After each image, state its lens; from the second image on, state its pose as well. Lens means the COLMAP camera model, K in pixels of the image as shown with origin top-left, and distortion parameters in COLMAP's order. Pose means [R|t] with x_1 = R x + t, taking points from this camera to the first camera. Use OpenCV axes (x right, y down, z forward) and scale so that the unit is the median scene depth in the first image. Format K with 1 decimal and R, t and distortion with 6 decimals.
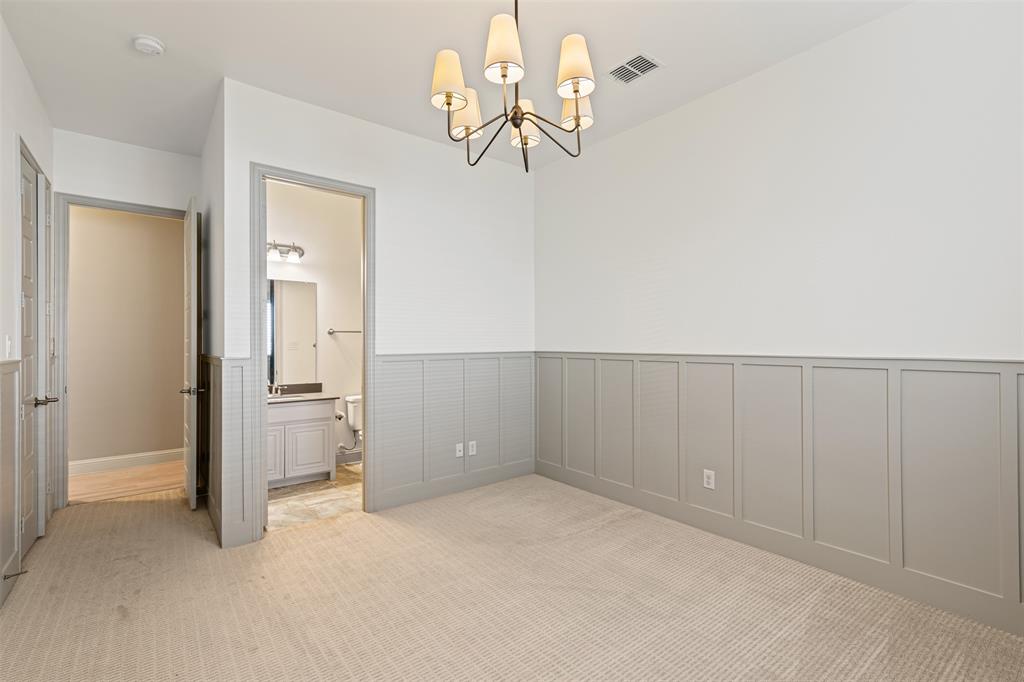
lens RADIAL K [[459.9, 0, 509.1], [0, 459.9, 341.8], [0, 0, 1]] dist [0.010066, -0.001512]
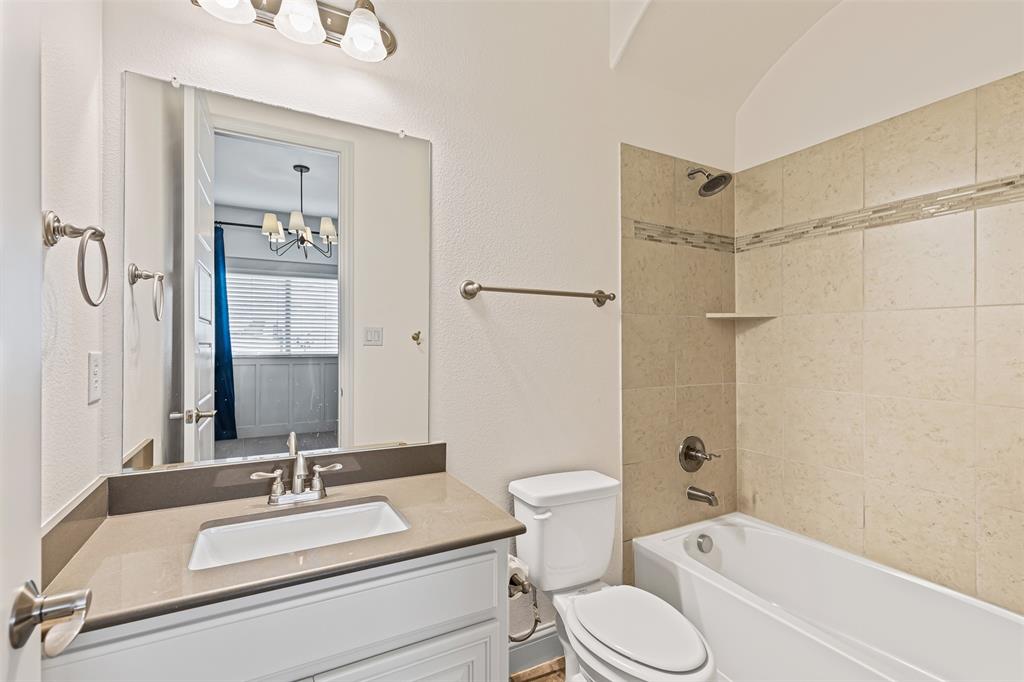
lens RADIAL K [[459.9, 0, 509.8], [0, 459.9, 342.5], [0, 0, 1]] dist [0.010066, -0.001512]
pose [[0.986136, 0.001075, -0.165935, -0.308238], [-0.001939, 0.999985, -0.005041, 0.018579], [0.165927, 0.005293, 0.986124, 0.686280]]
